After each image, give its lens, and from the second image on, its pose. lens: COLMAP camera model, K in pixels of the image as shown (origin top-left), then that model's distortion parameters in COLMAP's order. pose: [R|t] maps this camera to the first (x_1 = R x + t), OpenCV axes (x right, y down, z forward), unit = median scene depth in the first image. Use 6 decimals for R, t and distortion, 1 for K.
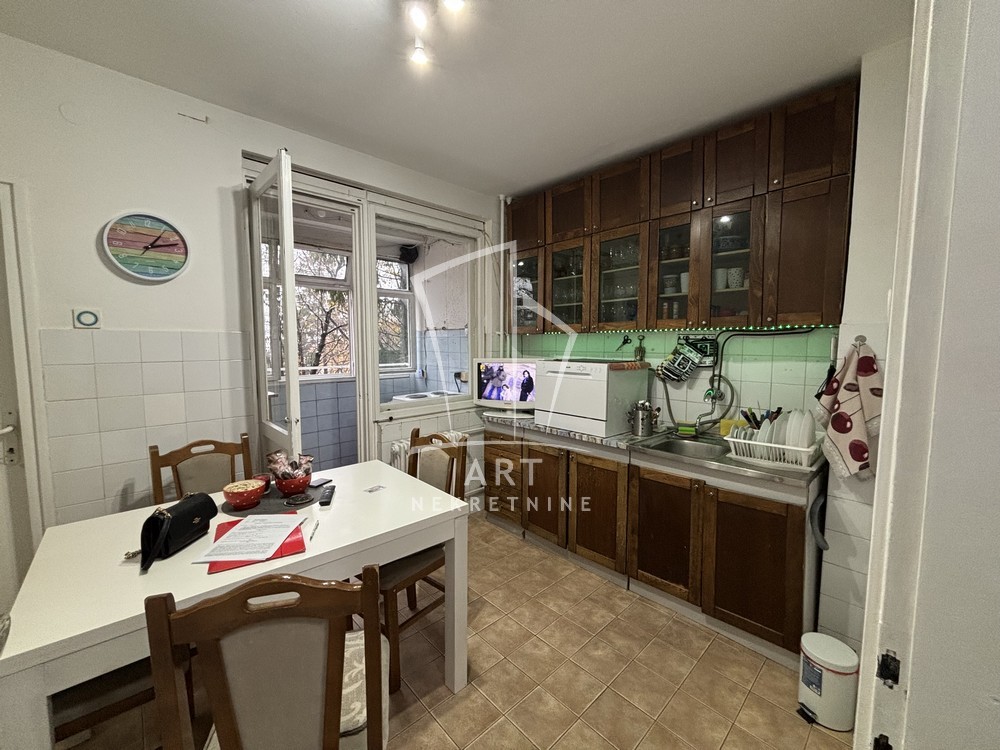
lens RADIAL K [[402.9, 0, 503.8], [0, 402.9, 375.8], [0, 0, 1]] dist [-0.001928, -0.001476]
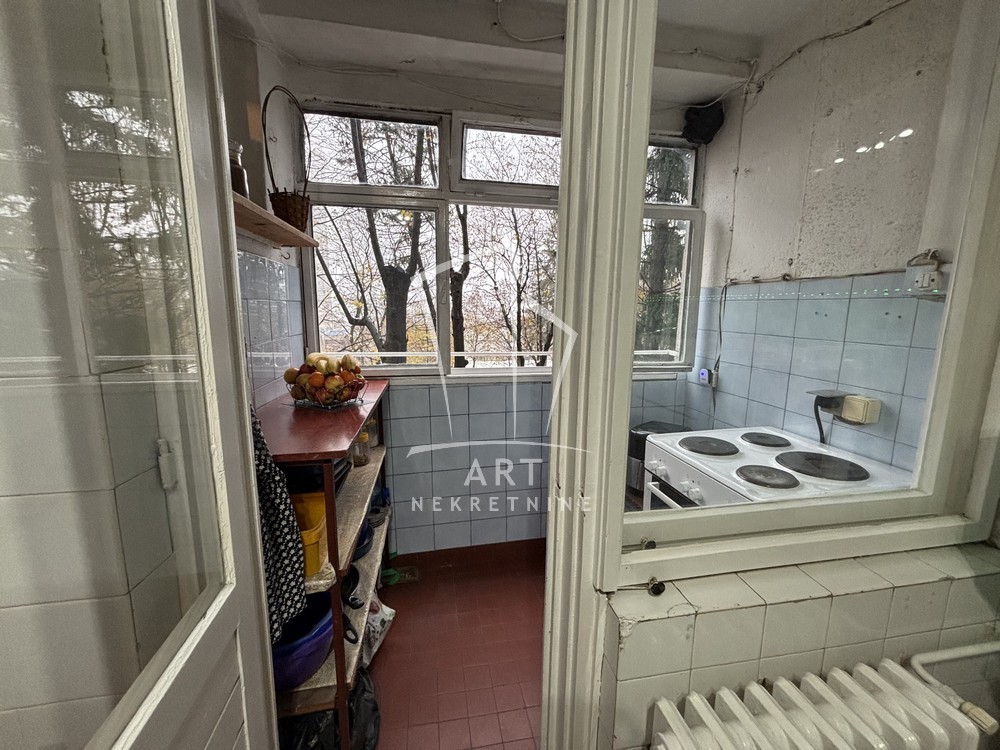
lens RADIAL K [[402.9, 0, 499.8], [0, 402.9, 373.7], [0, 0, 1]] dist [-0.001928, -0.001476]
pose [[0.840153, 0.100925, -0.532876, -0.281070], [-0.063265, 0.994063, 0.088526, -0.065673], [0.538646, -0.040663, 0.841550, 0.840518]]
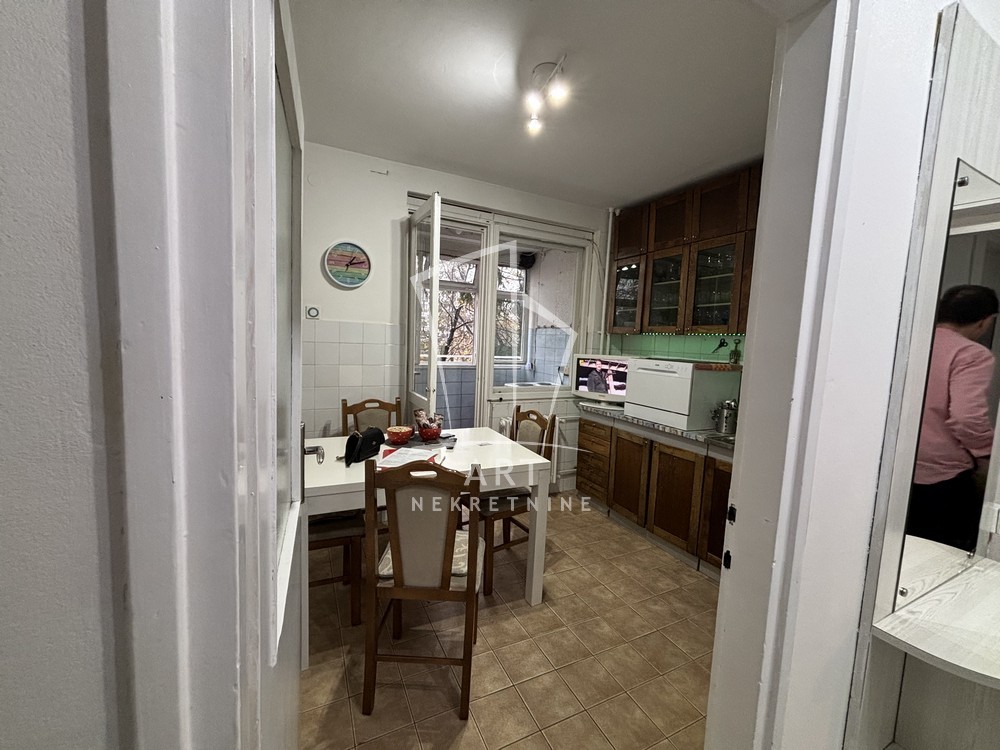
lens RADIAL K [[402.9, 0, 507.9], [0, 402.9, 374.1], [0, 0, 1]] dist [-0.001928, -0.001476]
pose [[0.959941, 0.062503, -0.273143, 0.082541], [-0.063218, 0.997981, 0.006193, 0.026666], [0.272978, 0.011322, 0.961954, -0.205994]]
